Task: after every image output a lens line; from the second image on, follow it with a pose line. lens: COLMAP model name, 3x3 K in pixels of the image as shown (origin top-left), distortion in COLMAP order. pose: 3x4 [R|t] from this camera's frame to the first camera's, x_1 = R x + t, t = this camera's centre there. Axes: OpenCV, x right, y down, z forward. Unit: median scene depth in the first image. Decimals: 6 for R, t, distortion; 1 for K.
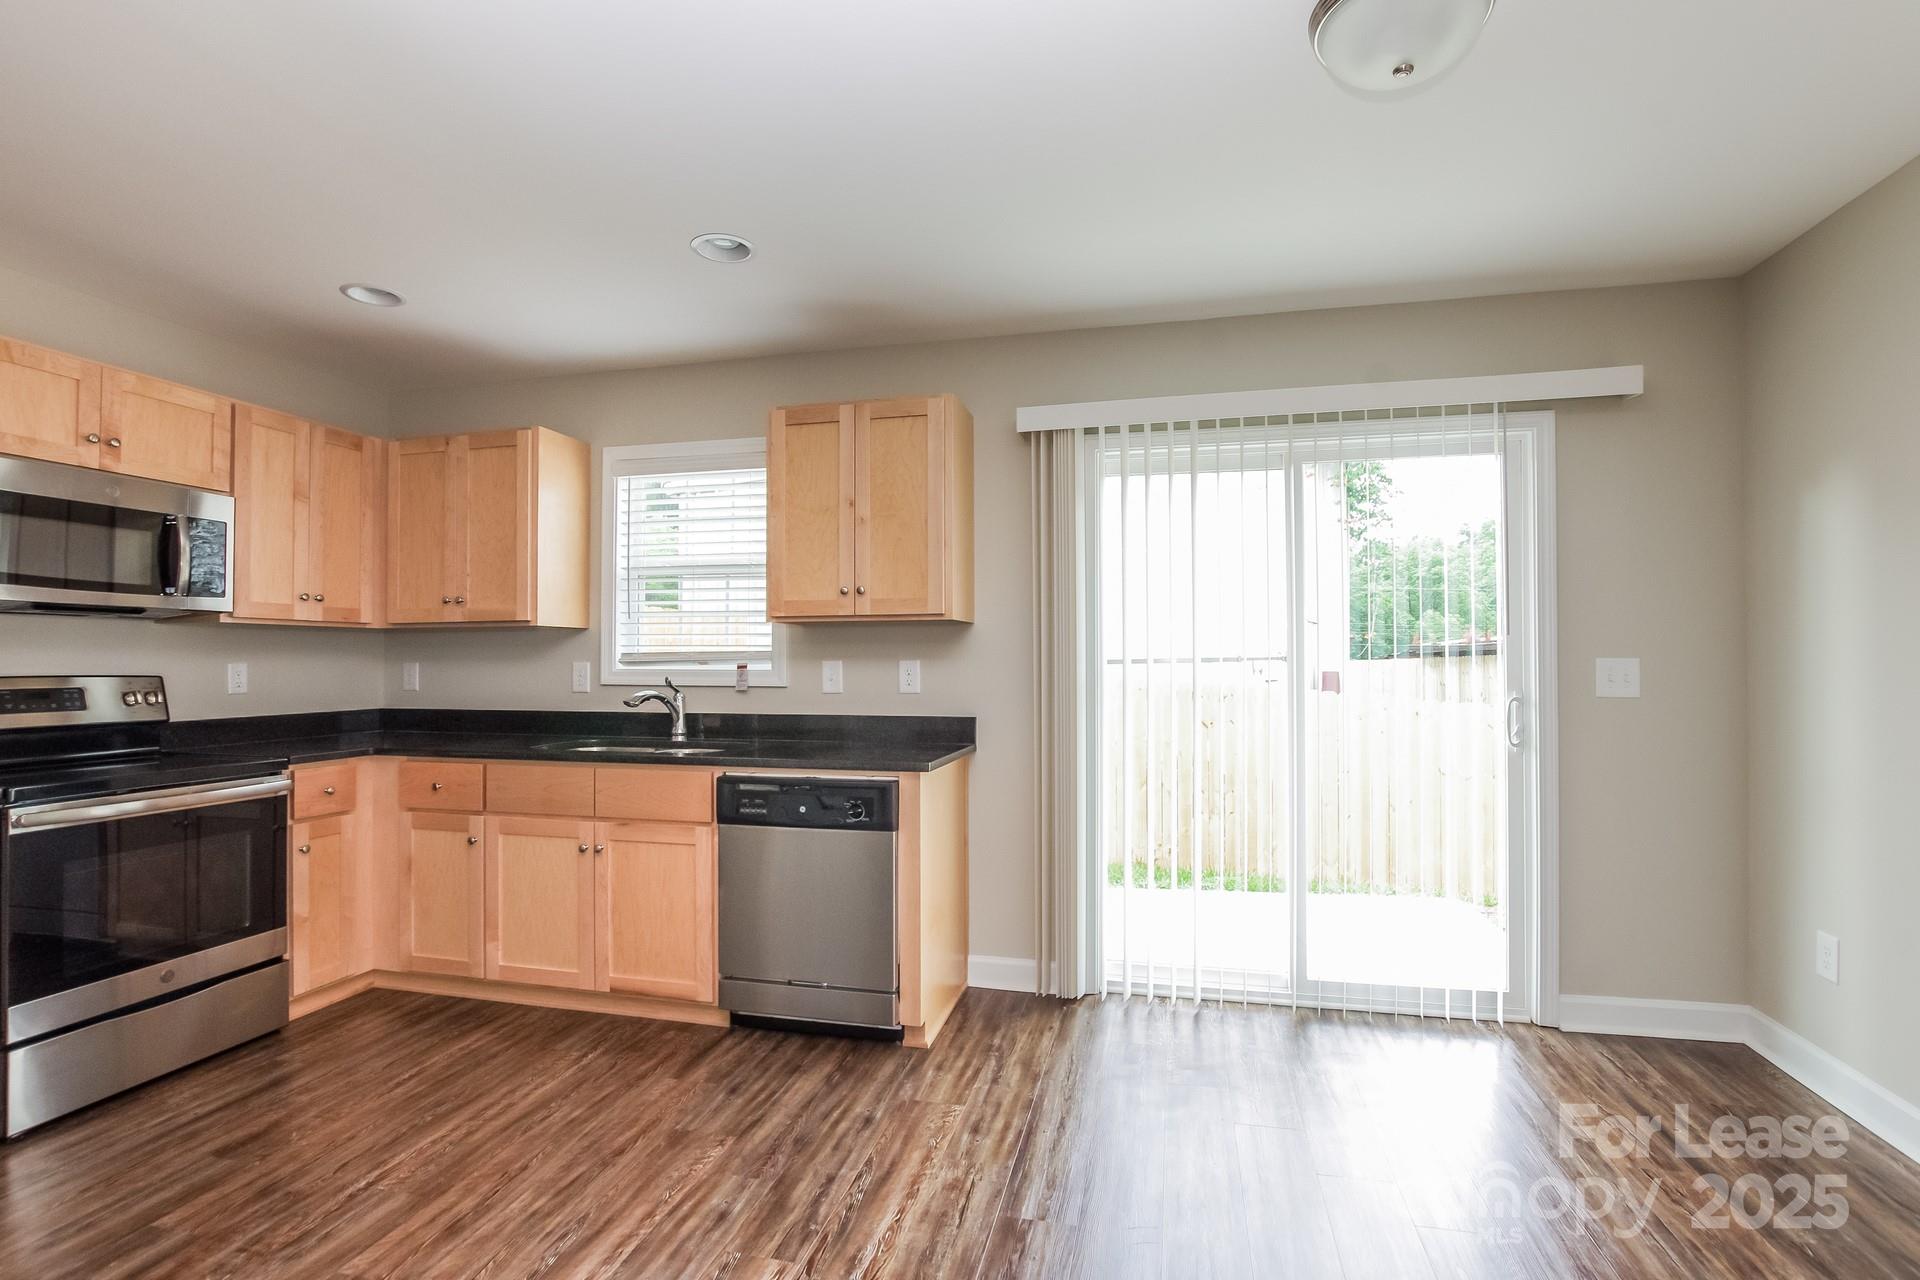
lens RADIAL K [[888.0, 0, 966.9], [0, 888.0, 648.2], [0, 0, 1]] dist [-0.021231, -0.000139]
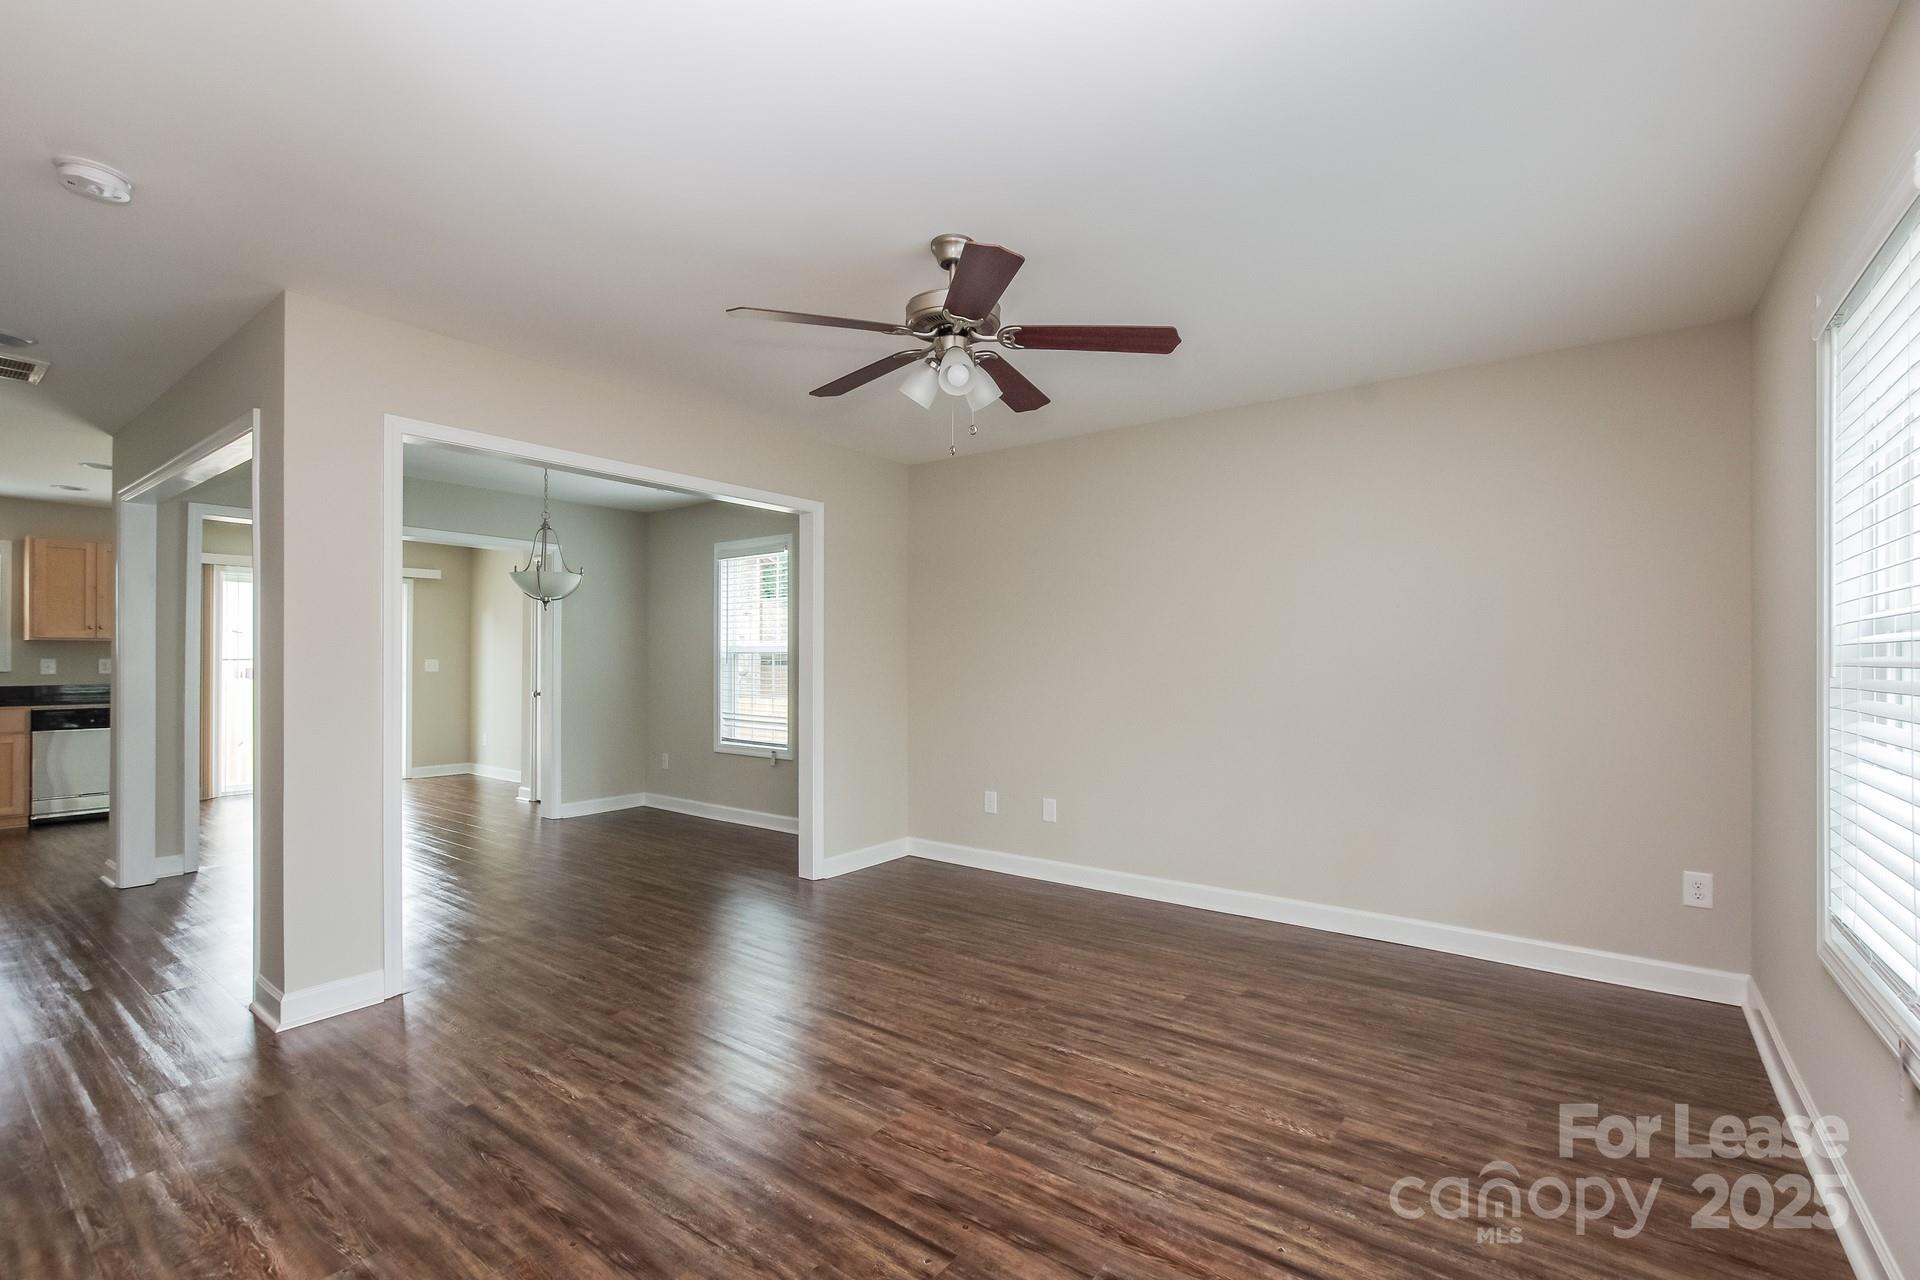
lens RADIAL K [[841.0, 0, 975.5], [0, 841.0, 661.1], [0, 0, 1]] dist [0.000819, 0.000061]
pose [[0.388171, 0.005011, 0.921574, -1.433245], [-0.015038, 0.999887, 0.000897, -0.017469], [-0.921465, -0.014207, 0.388202, -2.192887]]
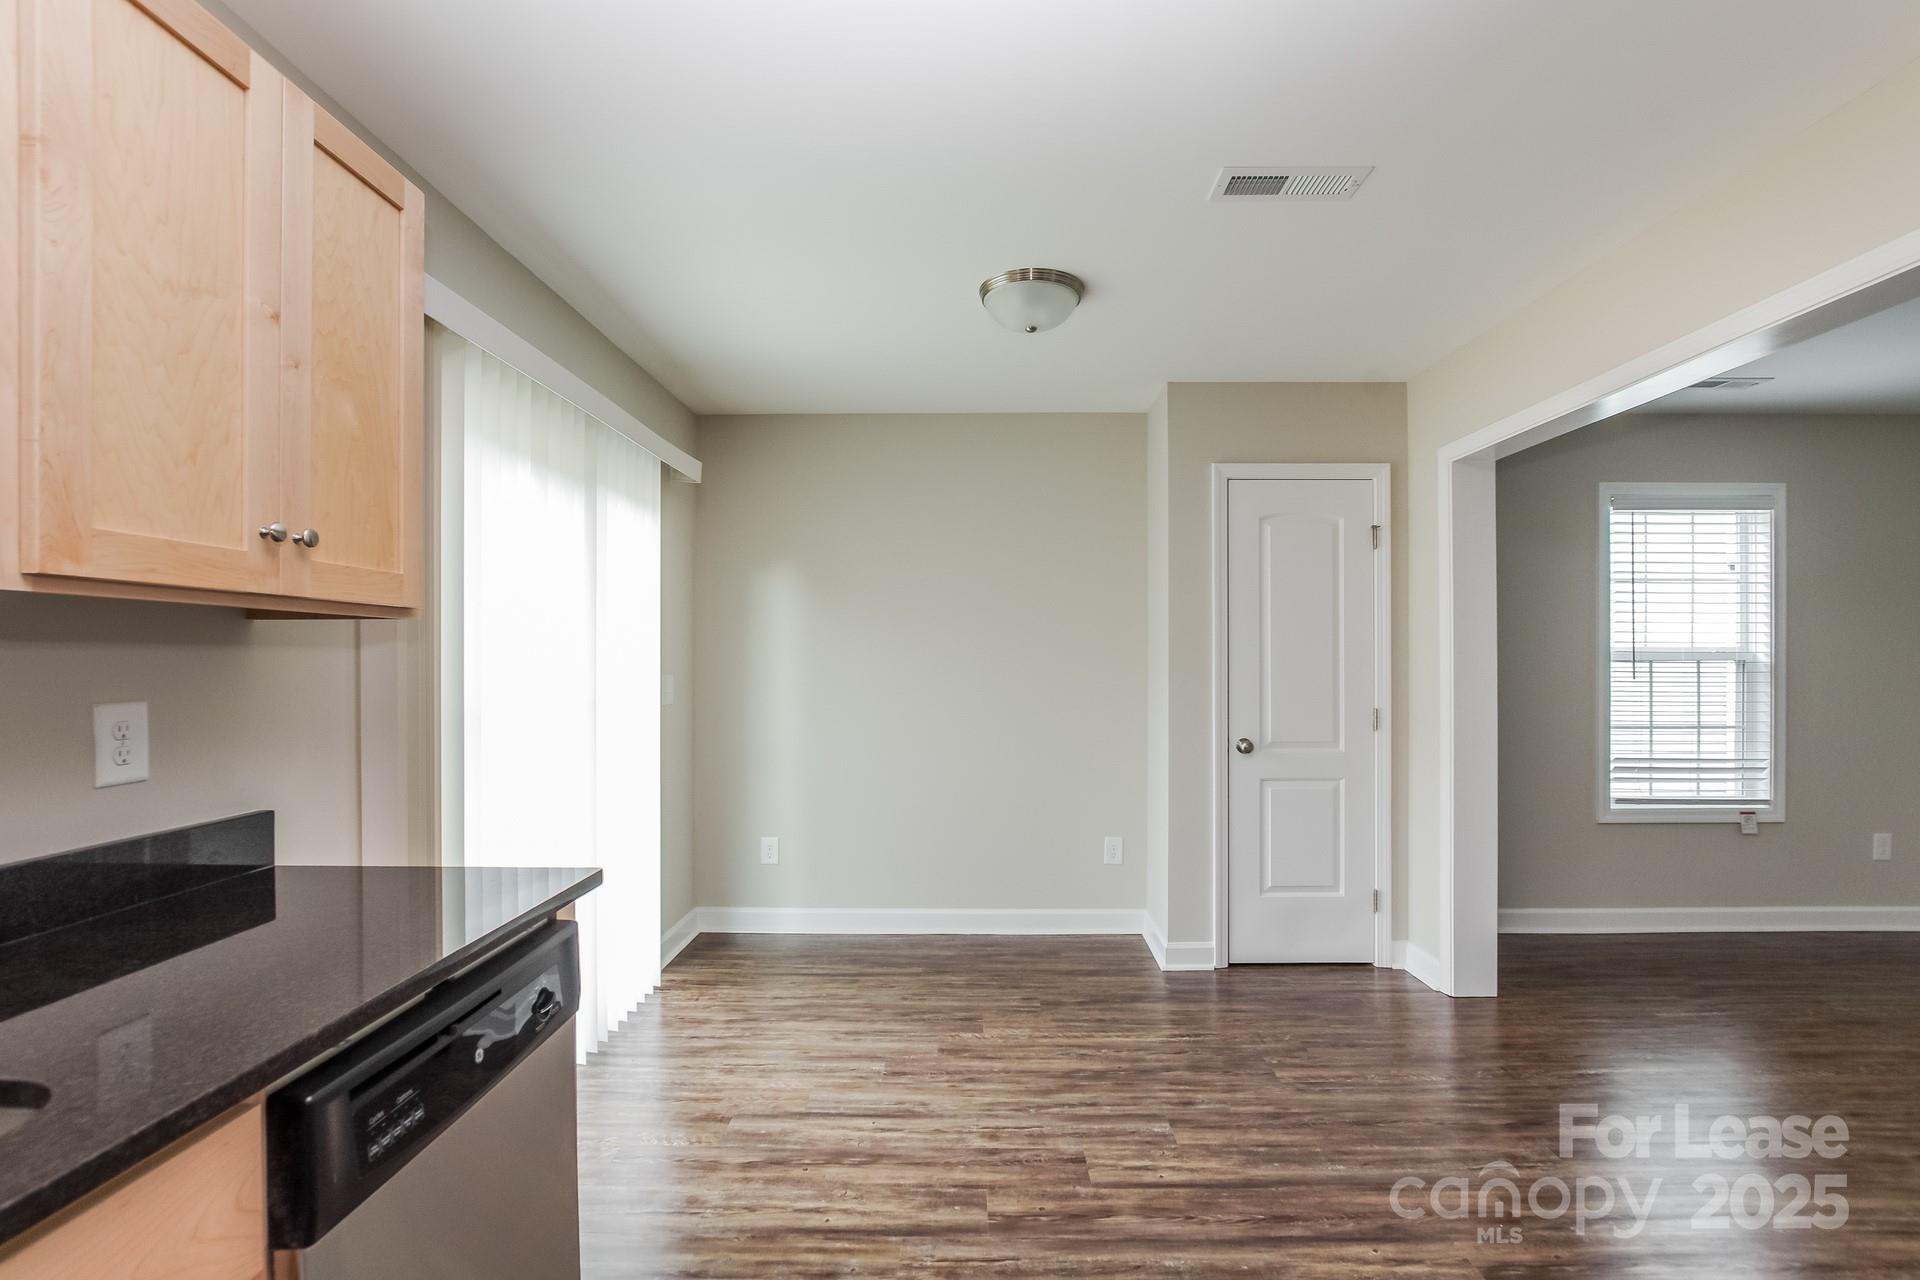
lens RADIAL K [[871.4, 0, 963.2], [0, 871.4, 658.4], [0, 0, 1]] dist [-0.016271, 0.000312]
pose [[-0.217368, 0.004120, 0.976081, -0.686429], [-0.010262, 0.999926, -0.006506, -0.010665], [-0.976036, -0.011431, -0.217310, 0.921635]]
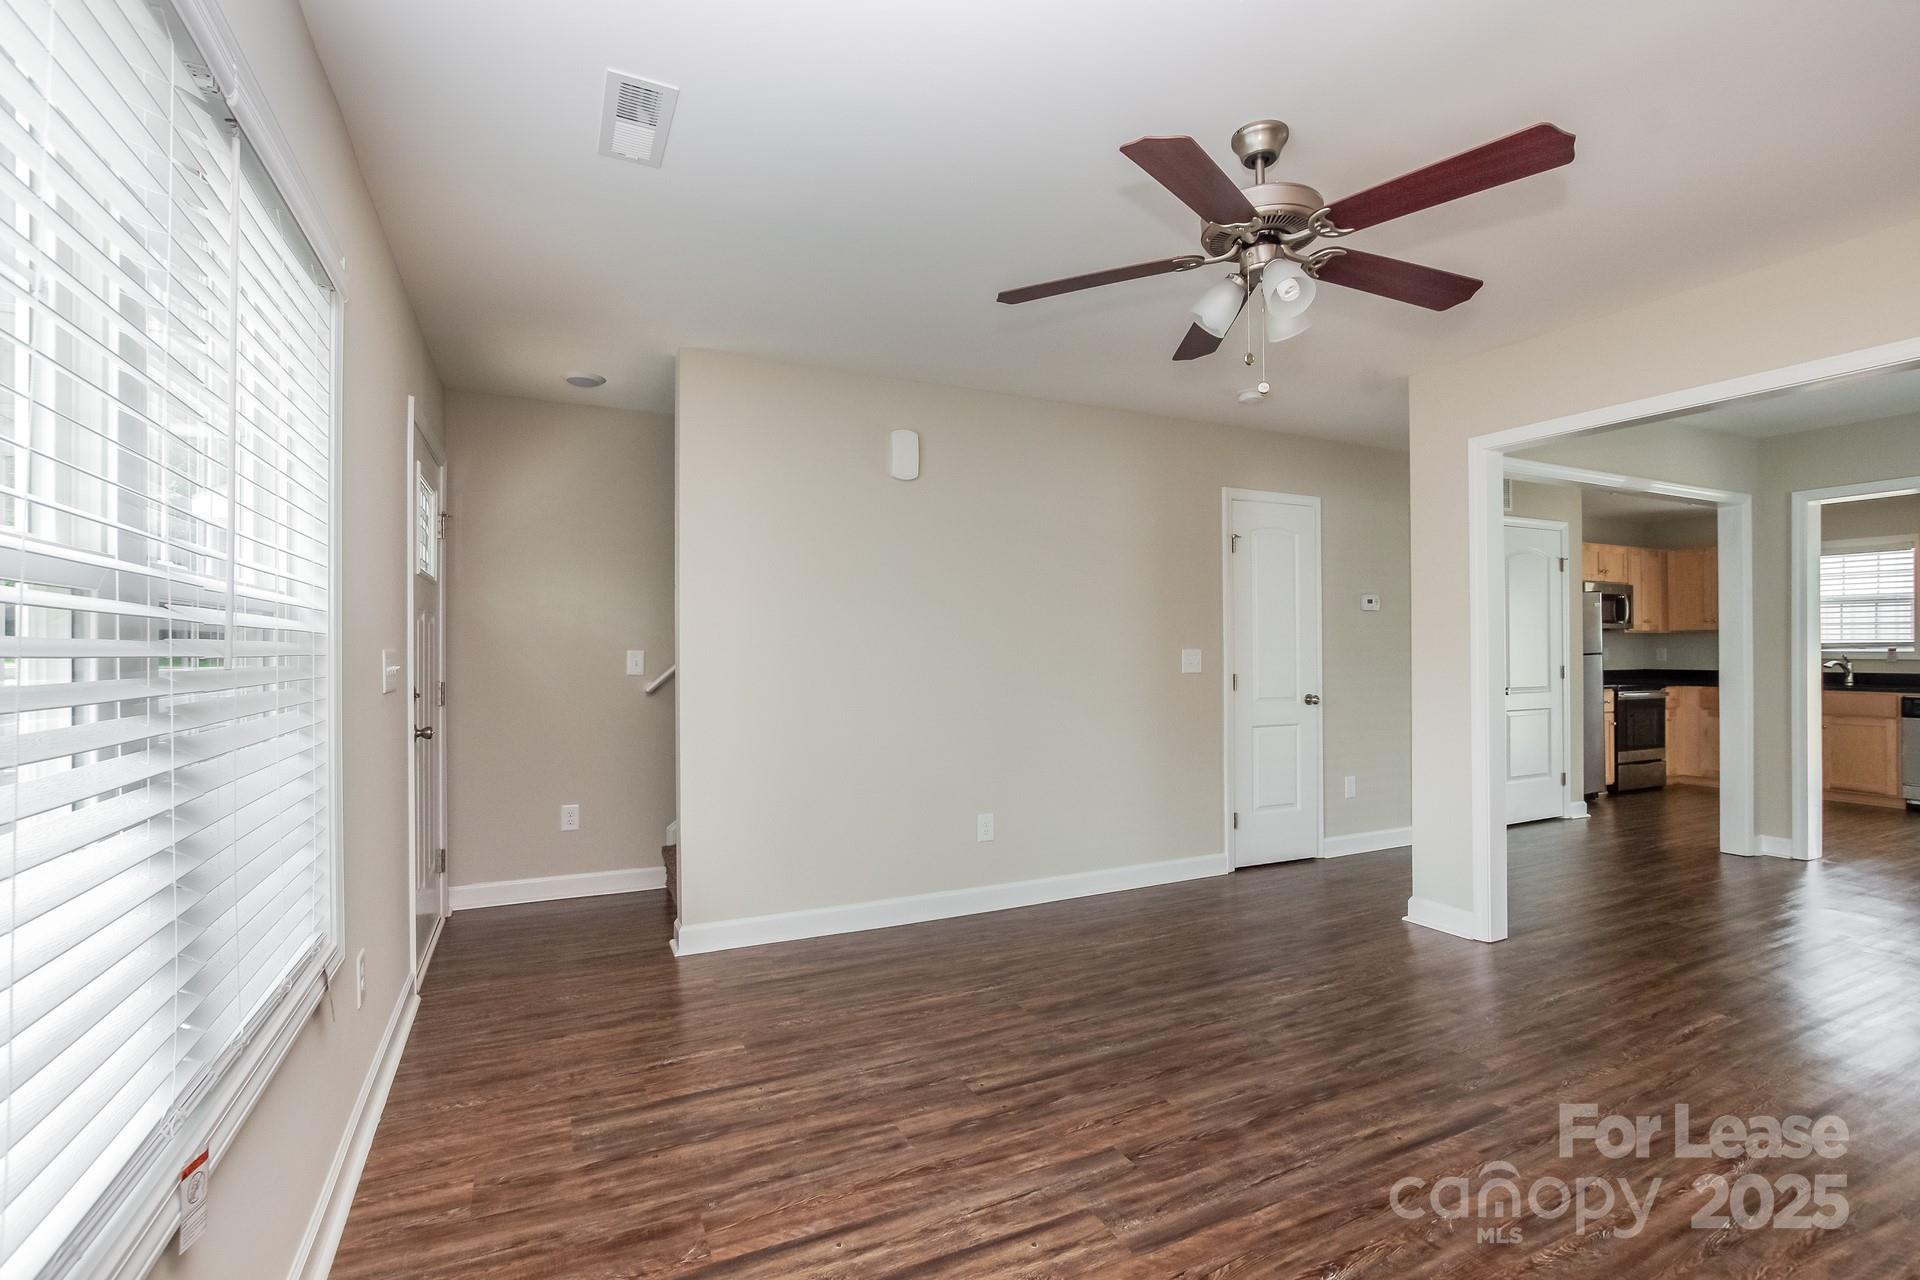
lens RADIAL K [[871.4, 0, 963.2], [0, 871.4, 658.4], [0, 0, 1]] dist [-0.016271, 0.000312]
pose [[0.635159, 0.005244, -0.772364, -0.125954], [0.012080, 0.999787, 0.016723, -0.023863], [0.772287, -0.019952, 0.634960, -2.512865]]
